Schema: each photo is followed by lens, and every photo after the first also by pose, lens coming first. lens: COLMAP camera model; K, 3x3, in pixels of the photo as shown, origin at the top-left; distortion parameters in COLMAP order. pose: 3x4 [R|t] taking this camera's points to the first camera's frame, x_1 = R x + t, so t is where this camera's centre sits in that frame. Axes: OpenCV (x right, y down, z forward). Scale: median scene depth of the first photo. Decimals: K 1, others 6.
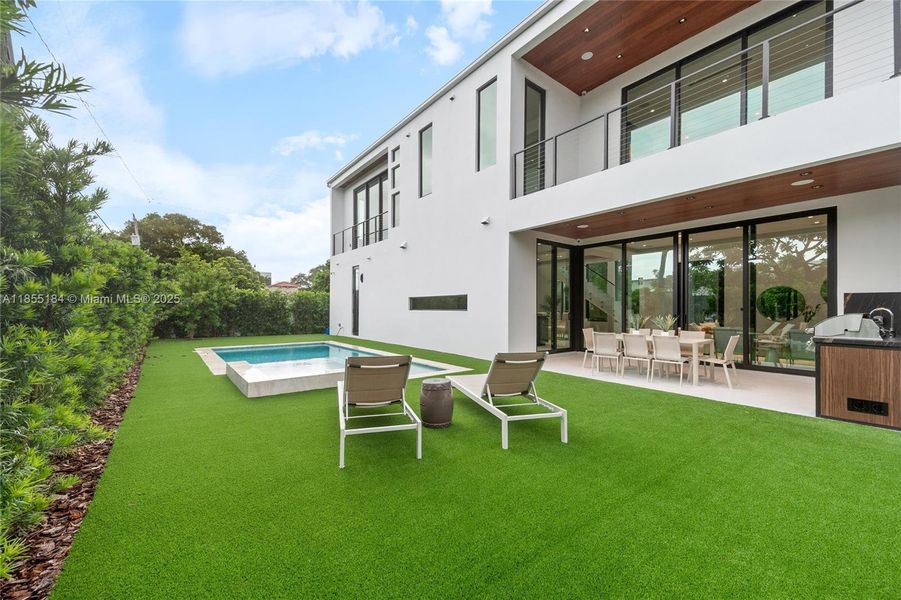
lens RADIAL K [[360.4, 0, 448.3], [0, 360.4, 312.1], [0, 0, 1]] dist [0.007516, -0.000633]
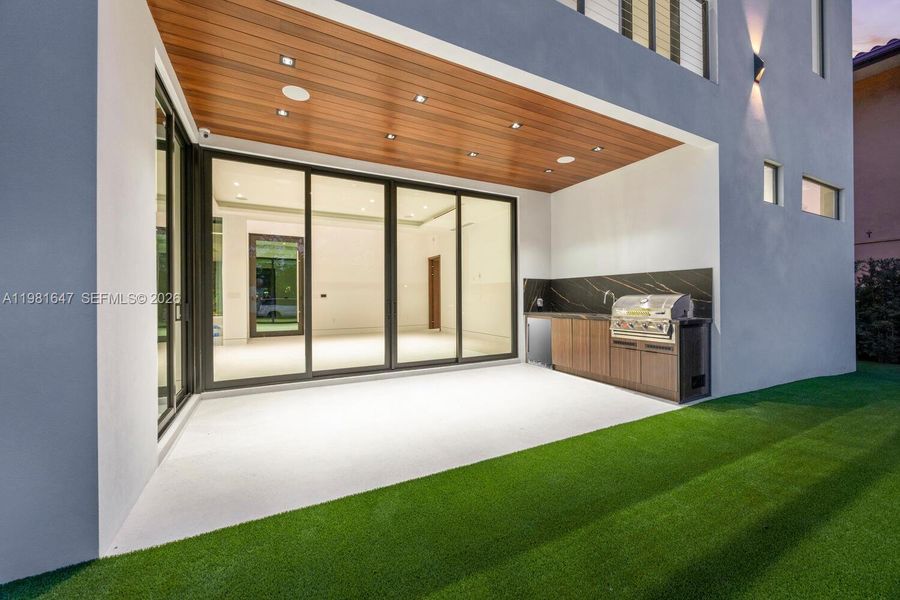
lens RADIAL K [[348.9, 0, 452.0], [0, 348.9, 298.6], [0, 0, 1]] dist [-0.006314, 0.001353]
pose [[0.166188, -0.009554, 0.986048, 0.005098], [0.015531, 0.999854, 0.007071, -0.001030], [-0.985972, 0.014139, 0.166313, 0.504827]]
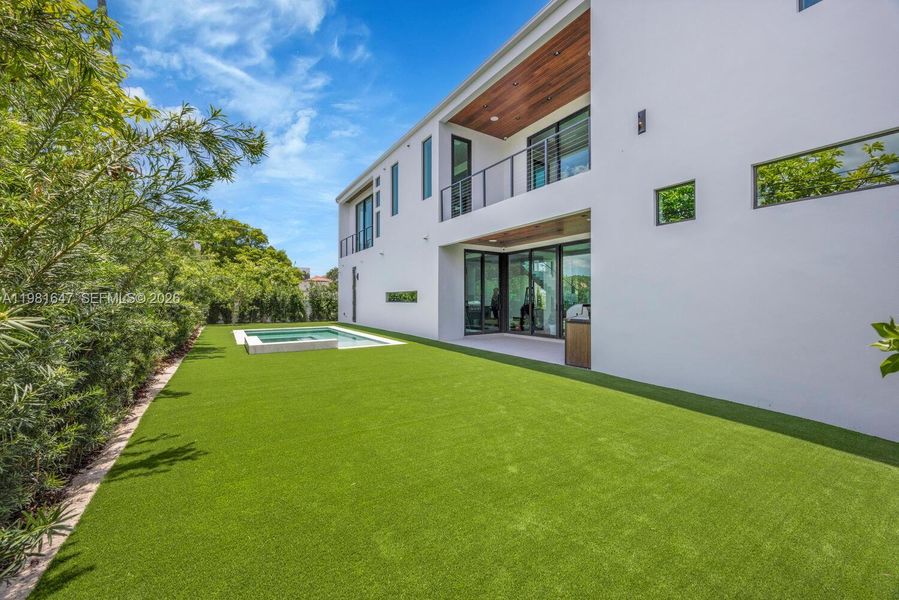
lens RADIAL K [[348.5, 0, 443.6], [0, 348.5, 299.6], [0, 0, 1]] dist [-0.006314, 0.001353]
pose [[0.995330, -0.003891, -0.096449, 0.206434], [0.002899, 0.999941, -0.010427, -0.000799], [0.096484, 0.010099, 0.995283, -0.217977]]
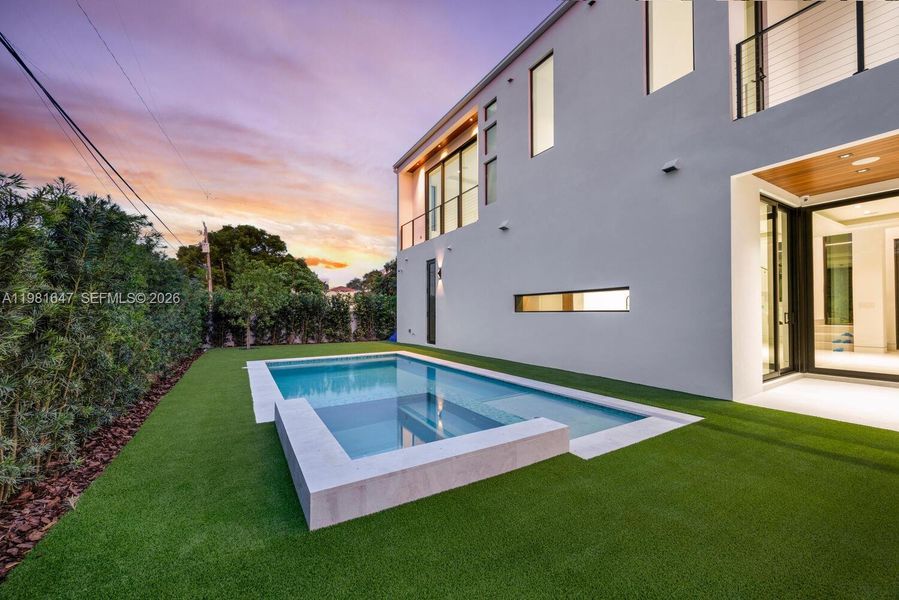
lens RADIAL K [[348.5, 0, 454.0], [0, 348.5, 303.5], [0, 0, 1]] dist [-0.006314, 0.001353]
pose [[0.994026, -0.013819, -0.108267, -0.144901], [0.010448, 0.999445, -0.031637, -0.001283], [0.108644, 0.030317, 0.993618, 0.258418]]
